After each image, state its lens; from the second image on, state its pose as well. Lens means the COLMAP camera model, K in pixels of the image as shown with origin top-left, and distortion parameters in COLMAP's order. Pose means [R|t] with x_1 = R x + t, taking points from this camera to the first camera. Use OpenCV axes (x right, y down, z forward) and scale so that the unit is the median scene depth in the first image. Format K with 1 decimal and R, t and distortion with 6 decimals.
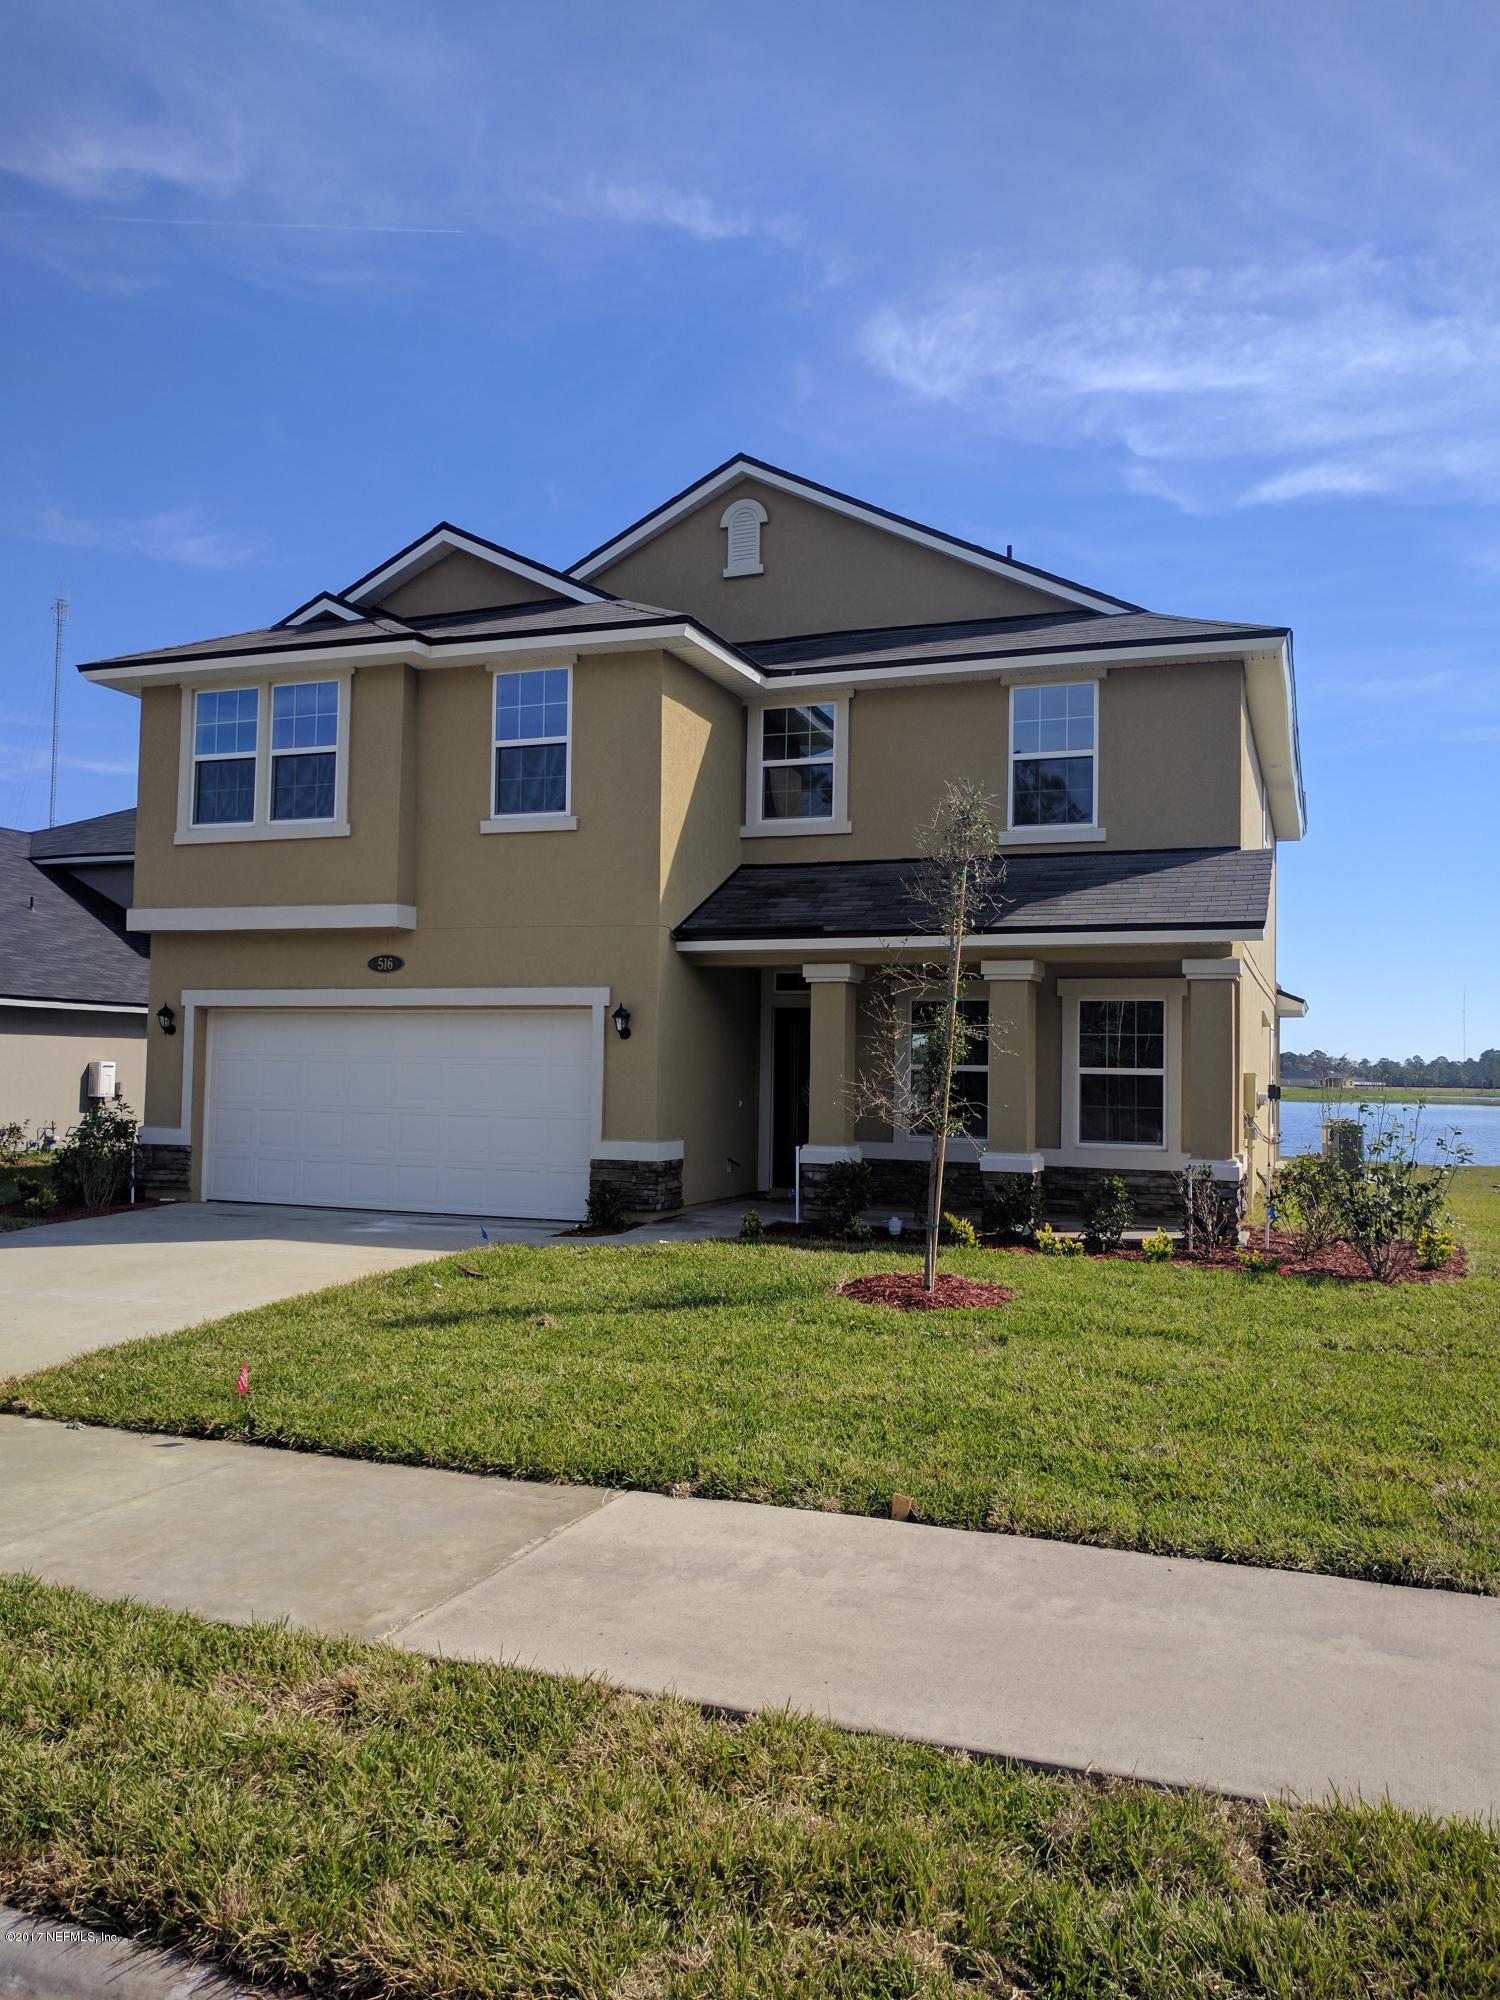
lens RADIAL K [[1526.4, 0, 750.0], [0, 1526.4, 1000.0], [0, 0, 1]] dist [-0.003253, 0.035336]
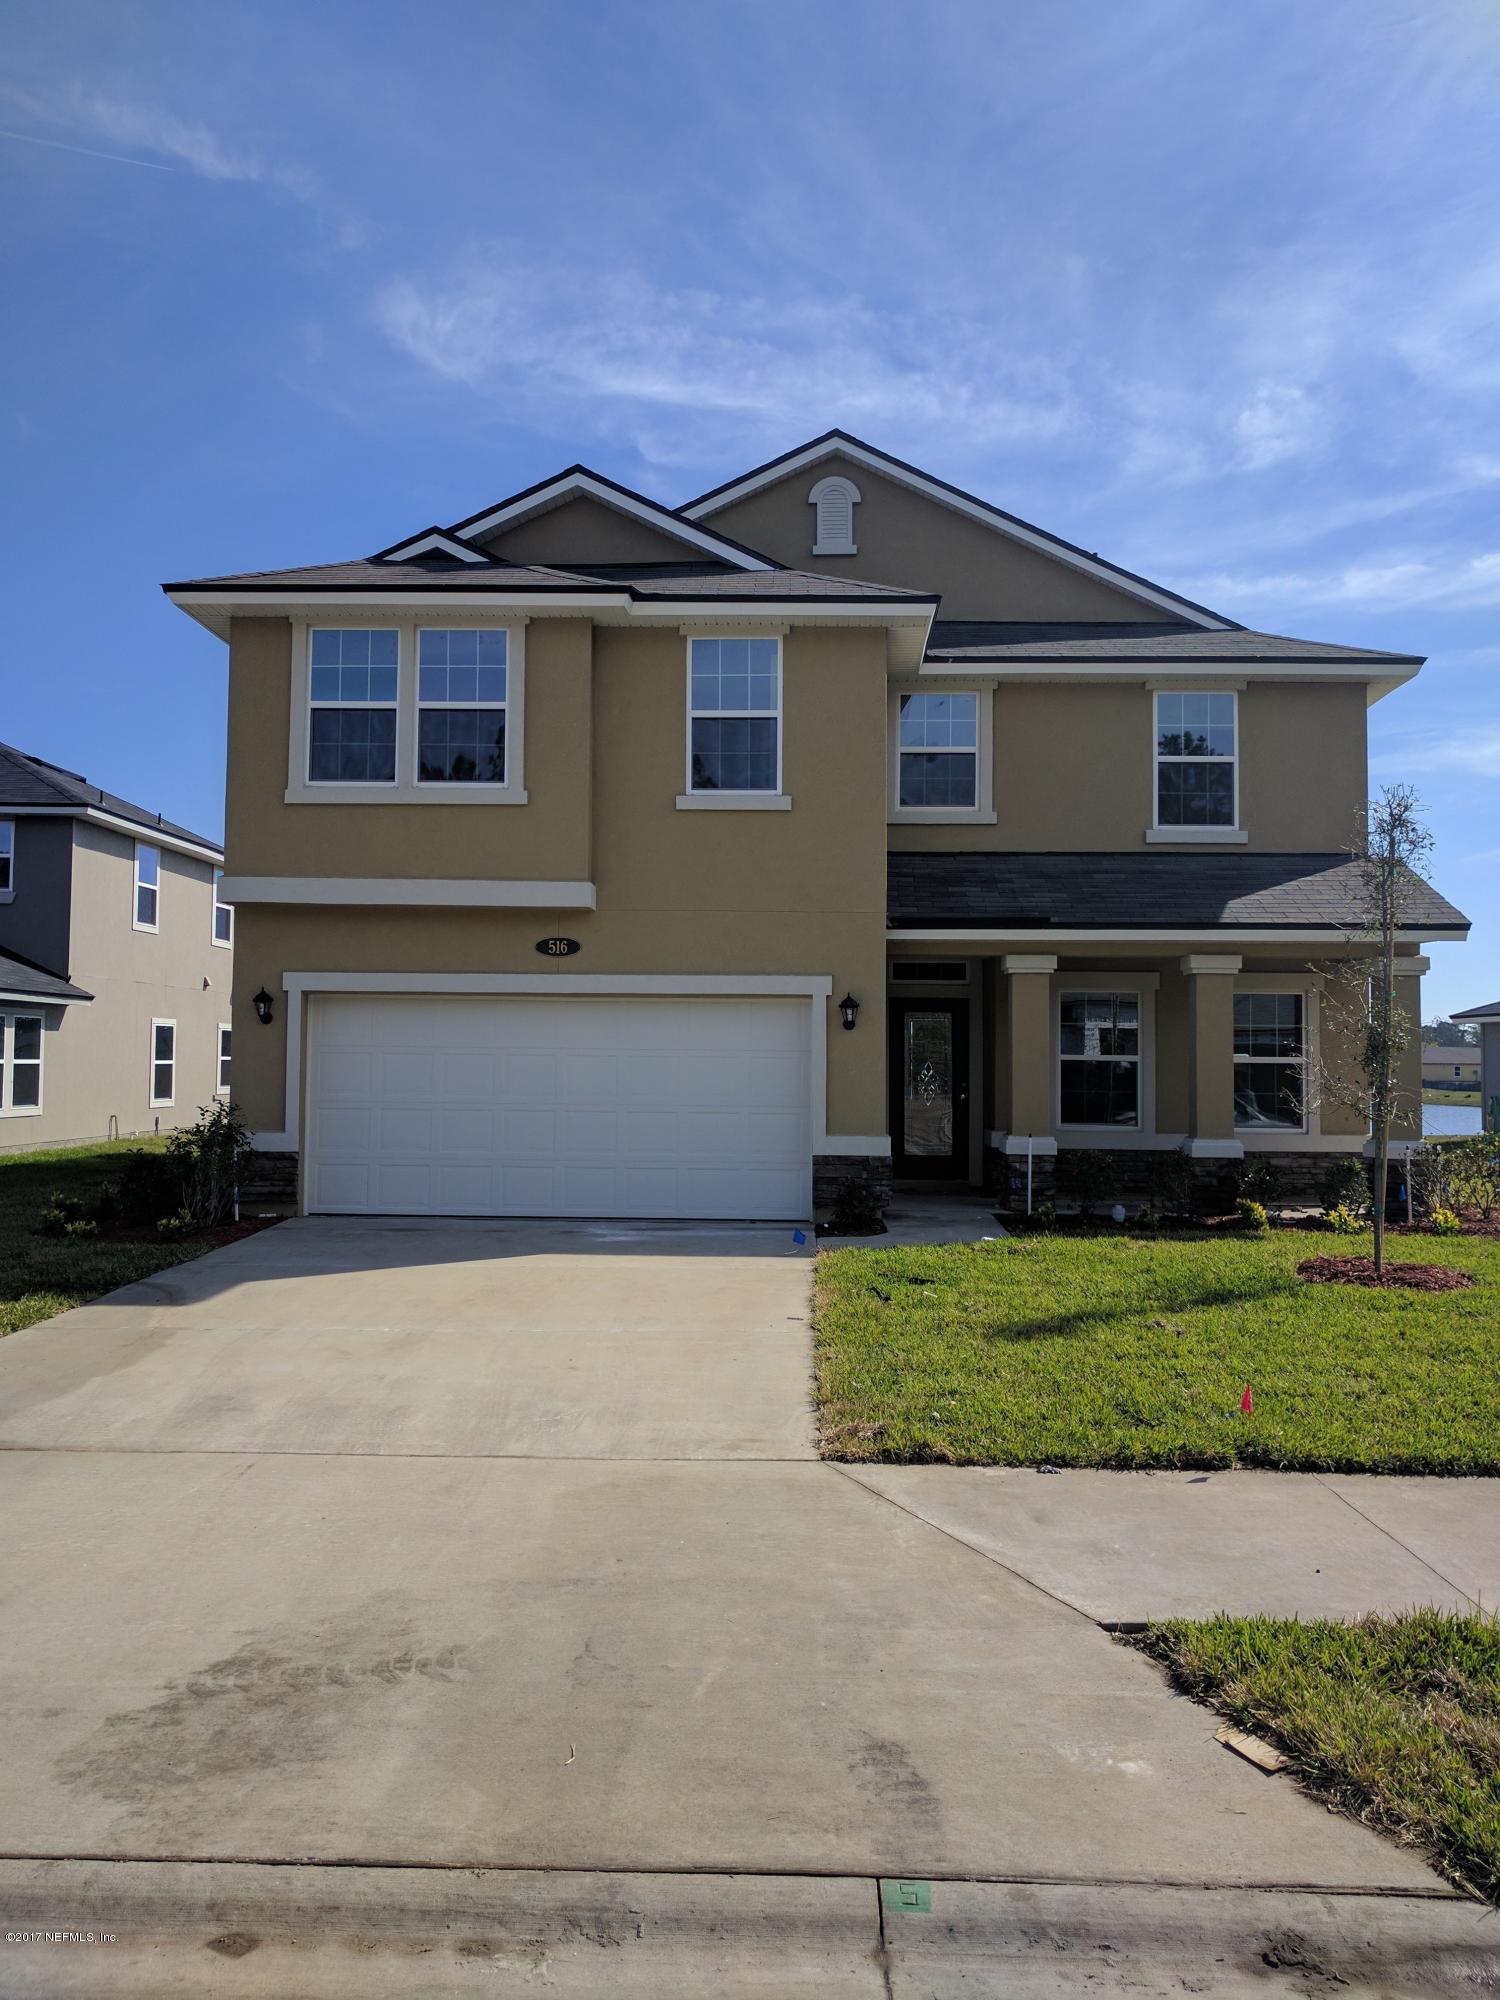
lens RADIAL K [[1488.5, 0, 750.0], [0, 1488.5, 1000.0], [0, 0, 1]] dist [0.006034, 0.007030]
pose [[0.946147, 0.005425, 0.323691, -0.397264], [-0.010138, 0.999866, 0.012877, -0.004406], [-0.323578, -0.015465, 0.946075, 0.117451]]
